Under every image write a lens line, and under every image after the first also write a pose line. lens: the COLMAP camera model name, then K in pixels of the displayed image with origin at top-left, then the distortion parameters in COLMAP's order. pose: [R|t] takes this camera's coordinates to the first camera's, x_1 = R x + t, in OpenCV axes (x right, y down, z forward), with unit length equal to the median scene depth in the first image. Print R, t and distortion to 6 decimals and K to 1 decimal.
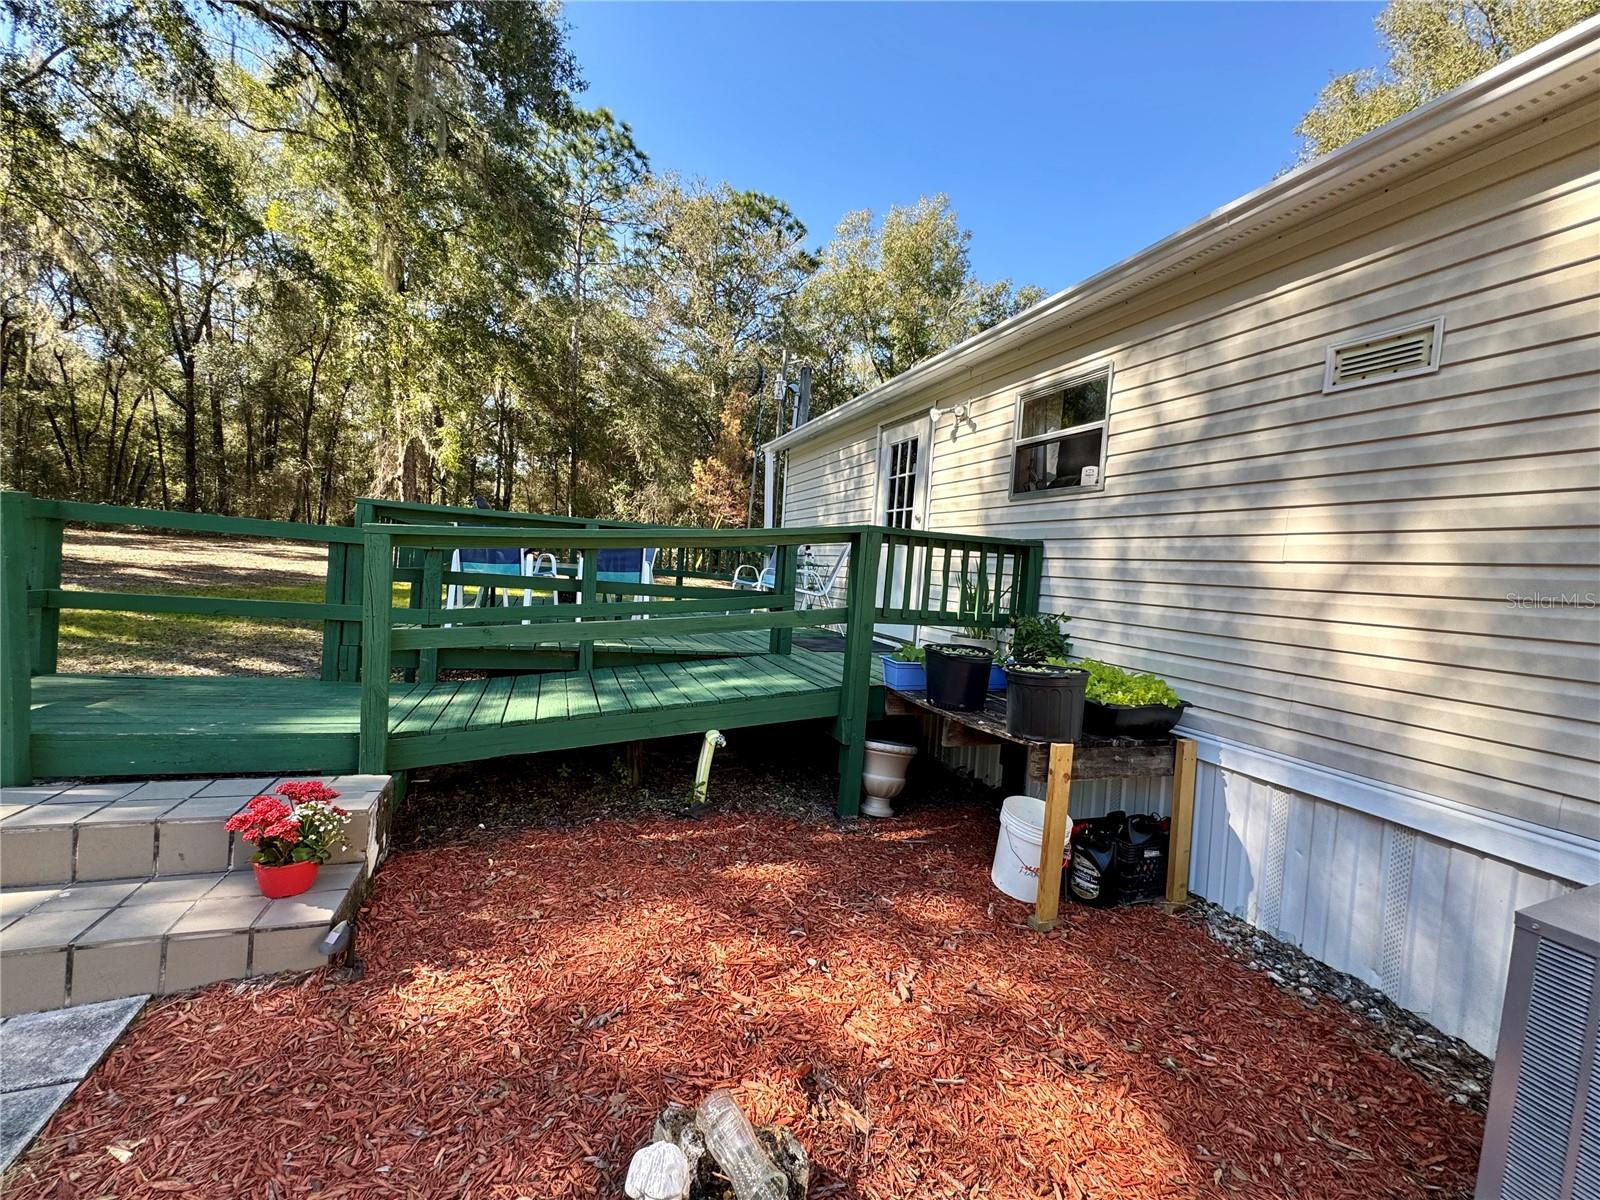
lens RADIAL K [[639.8, 0, 804.8], [0, 639.8, 599.7], [0, 0, 1]] dist [-0.000774, 0.000292]
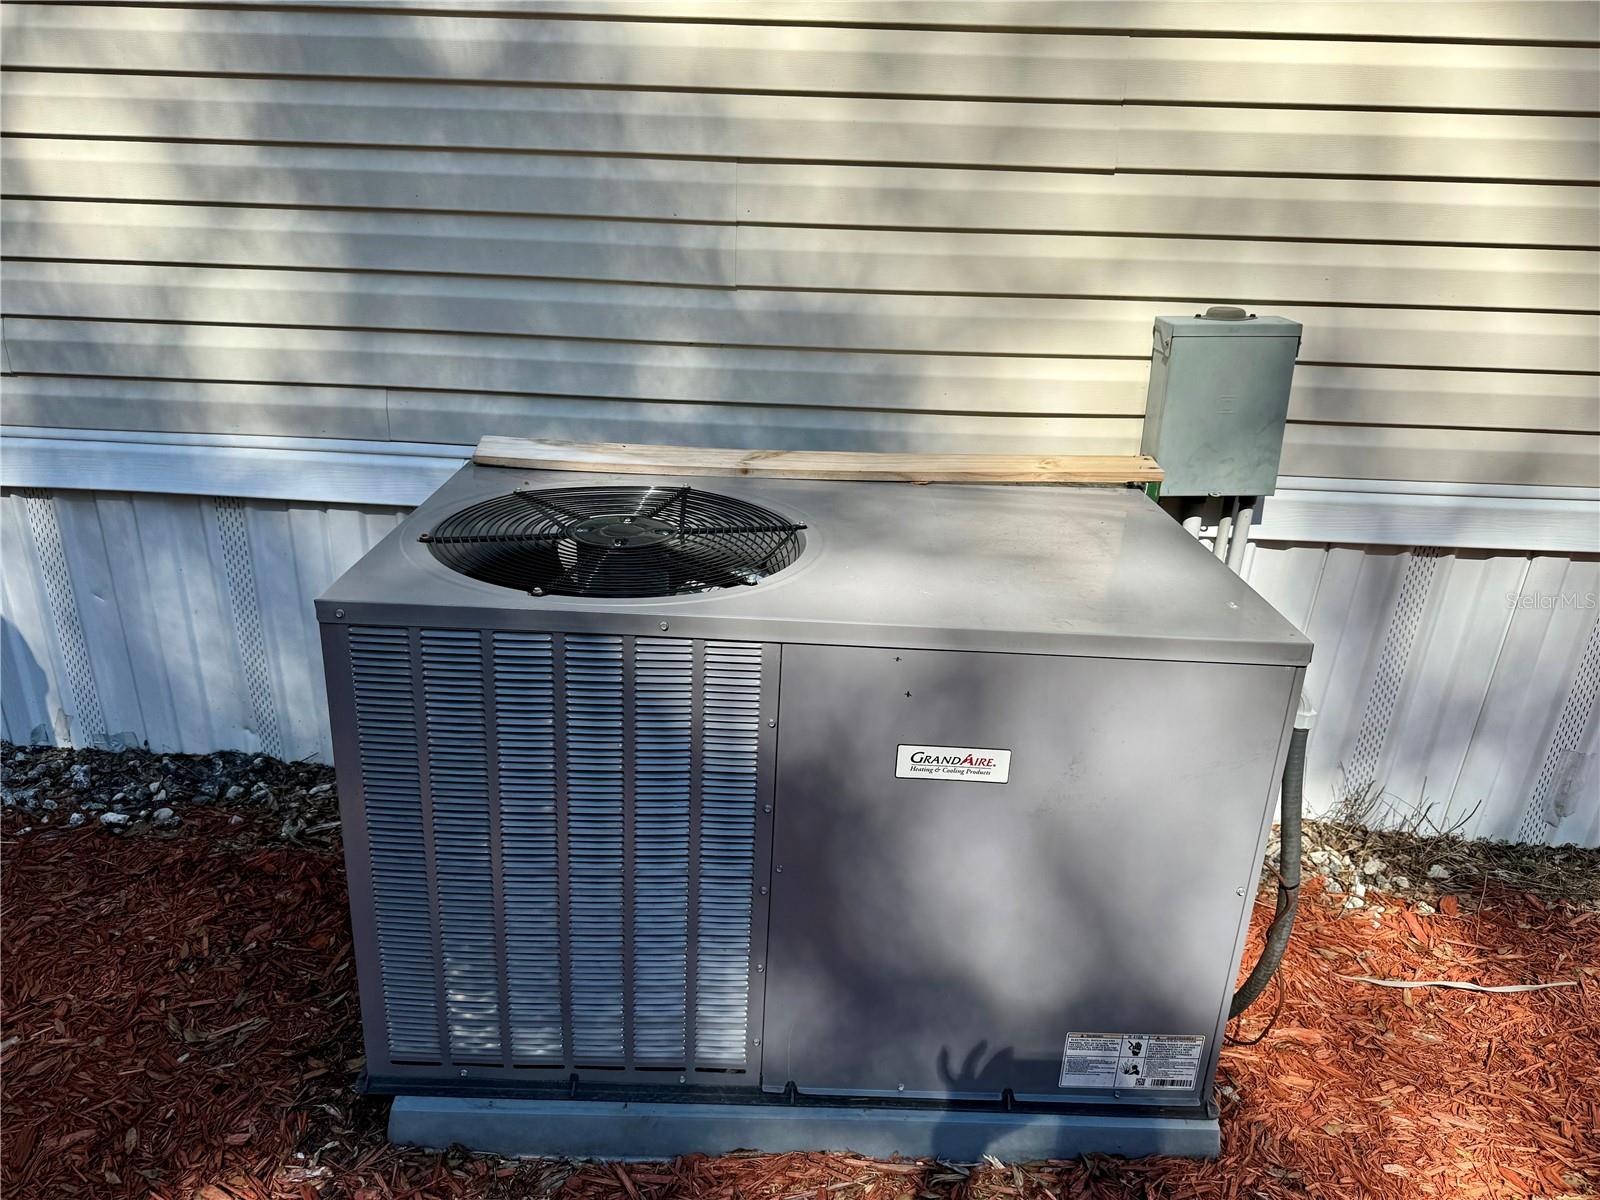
lens RADIAL K [[1116.0, 0, 799.3], [0, 1116.0, 599.2], [0, 0, 1]] dist [0.041946, -0.042345]
pose [[0.395504, -0.381375, 0.835542, 0.105672], [0.041410, 0.916195, 0.398587, 0.020251], [-0.917530, -0.123043, 0.378152, 0.045158]]
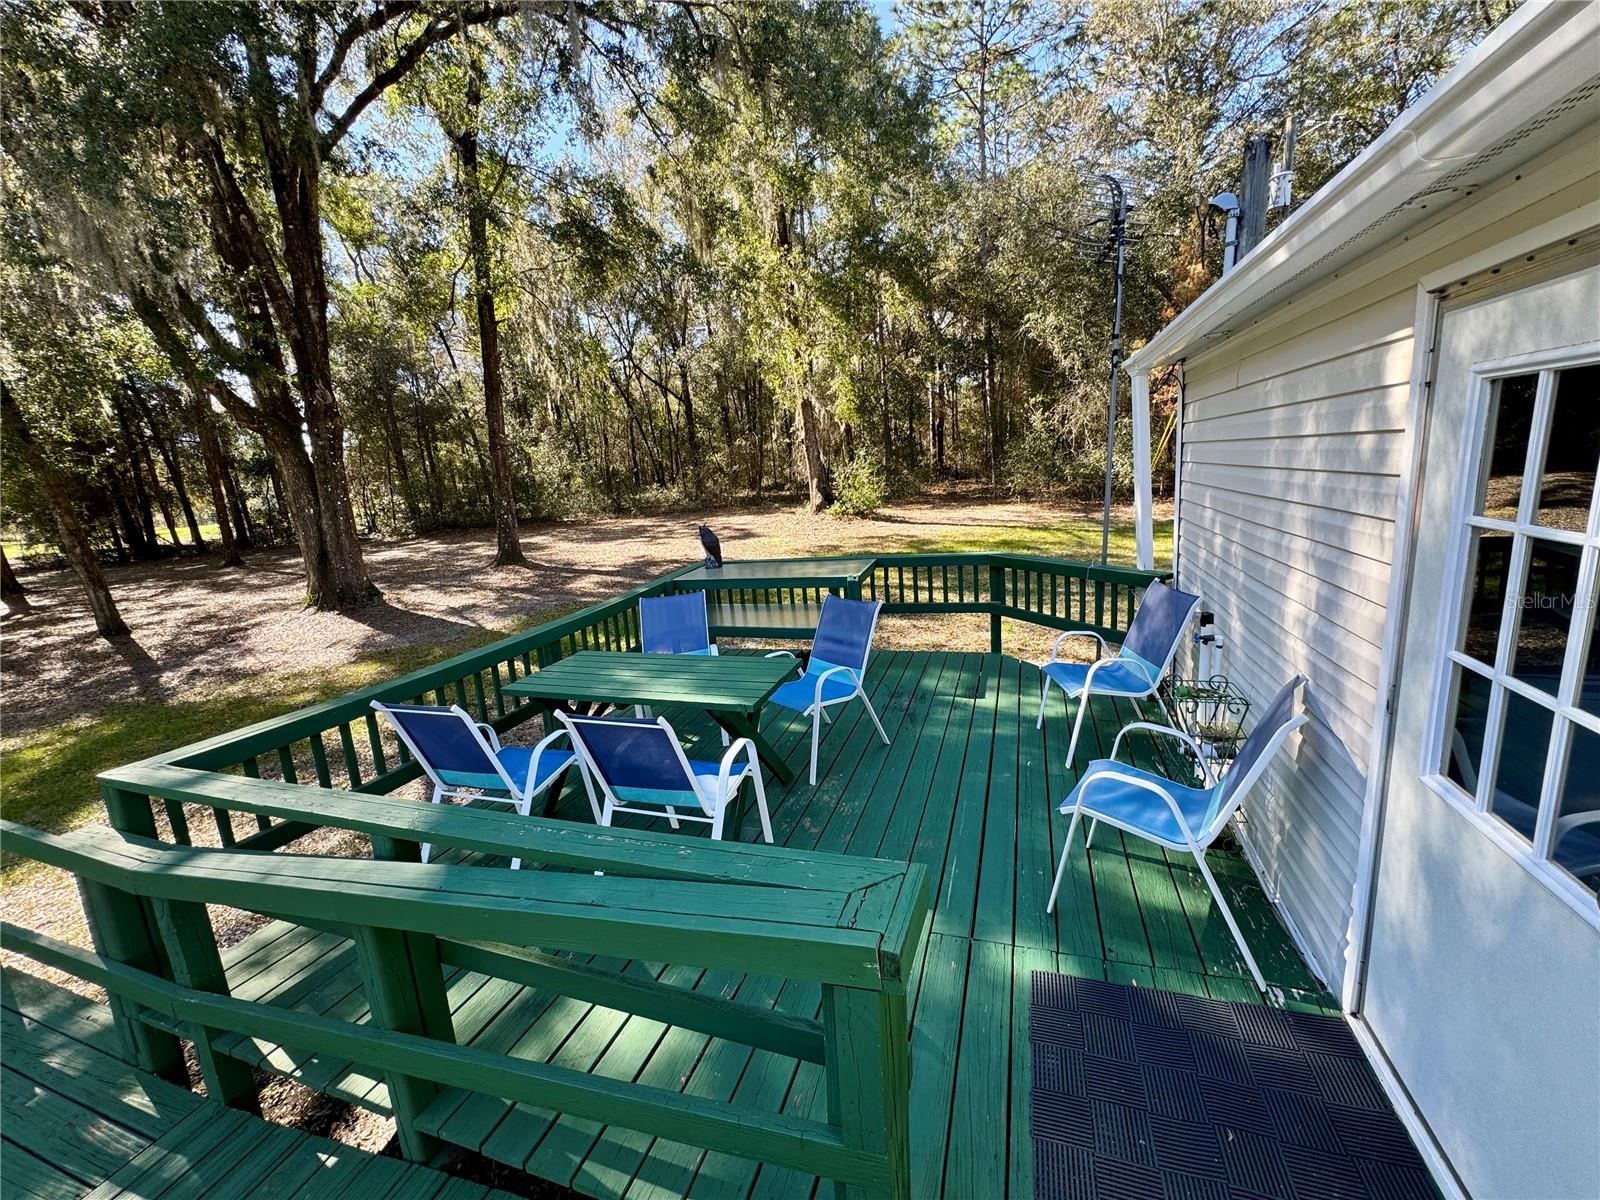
lens RADIAL K [[639.8, 0, 793.2], [0, 639.8, 602.8], [0, 0, 1]] dist [-0.000774, 0.000292]
pose [[0.747979, 0.011423, -0.663624, 0.124722], [0.095290, 0.987646, 0.124403, -0.263978], [0.656846, -0.156287, 0.737650, 0.821376]]
